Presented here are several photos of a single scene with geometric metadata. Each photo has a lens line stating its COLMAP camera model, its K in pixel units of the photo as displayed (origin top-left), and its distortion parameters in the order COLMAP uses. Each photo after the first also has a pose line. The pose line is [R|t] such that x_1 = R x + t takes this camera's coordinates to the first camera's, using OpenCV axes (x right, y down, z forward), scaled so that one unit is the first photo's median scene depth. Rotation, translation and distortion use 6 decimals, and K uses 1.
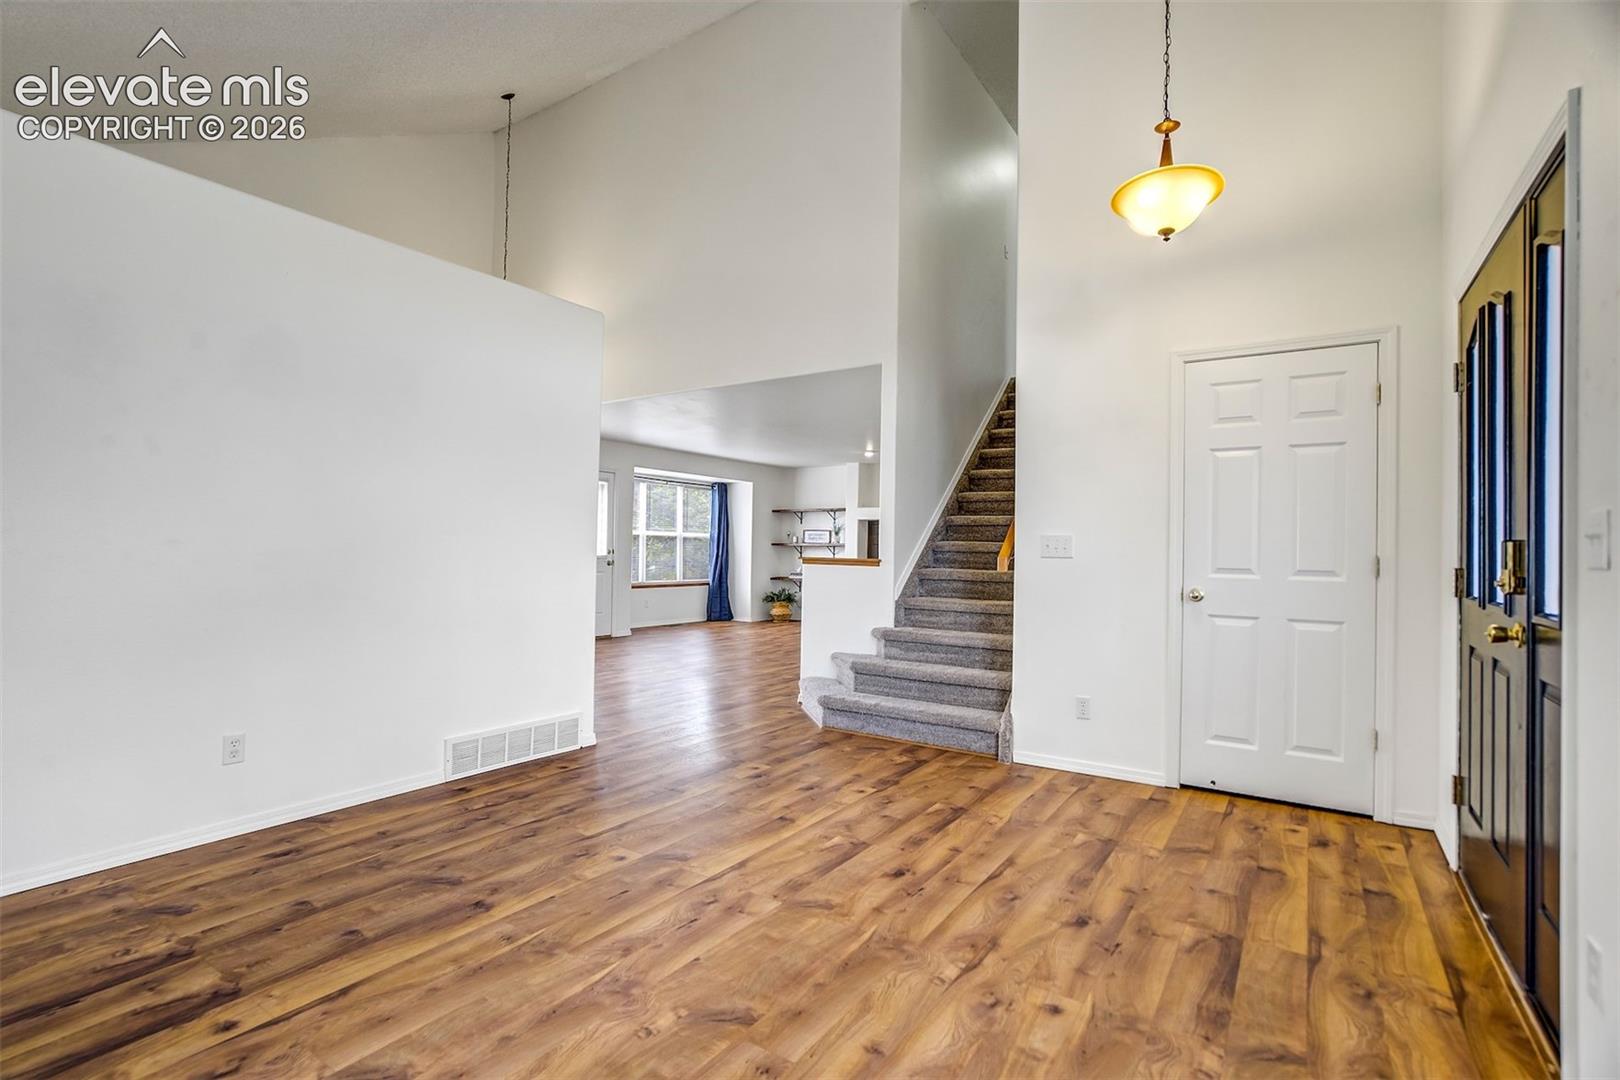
lens RADIAL K [[758.6, 0, 805.9], [0, 758.6, 541.9], [0, 0, 1]] dist [-0.044933, 0.025214]
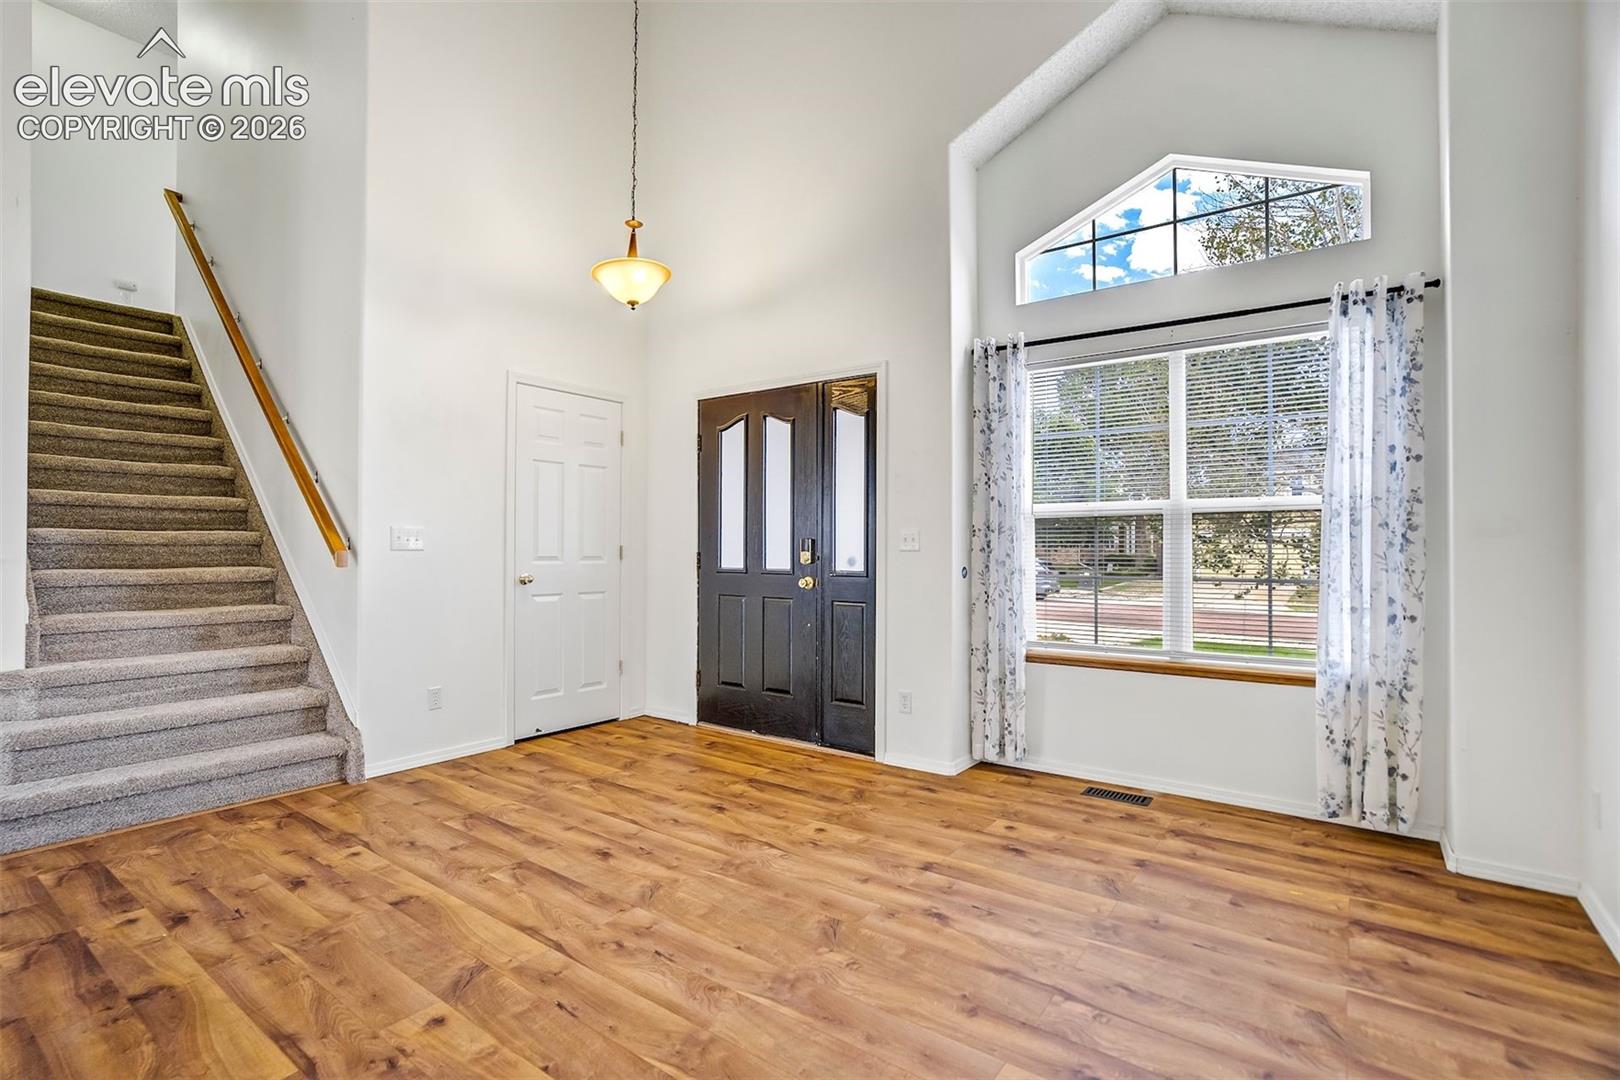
lens RADIAL K [[758.6, 0, 805.9], [0, 758.6, 541.9], [0, 0, 1]] dist [-0.044933, 0.025214]
pose [[0.042663, -0.005863, 0.999072, -0.827334], [-0.013601, 0.999887, 0.006449, -0.004454], [-0.998997, -0.013864, 0.042579, 0.619505]]
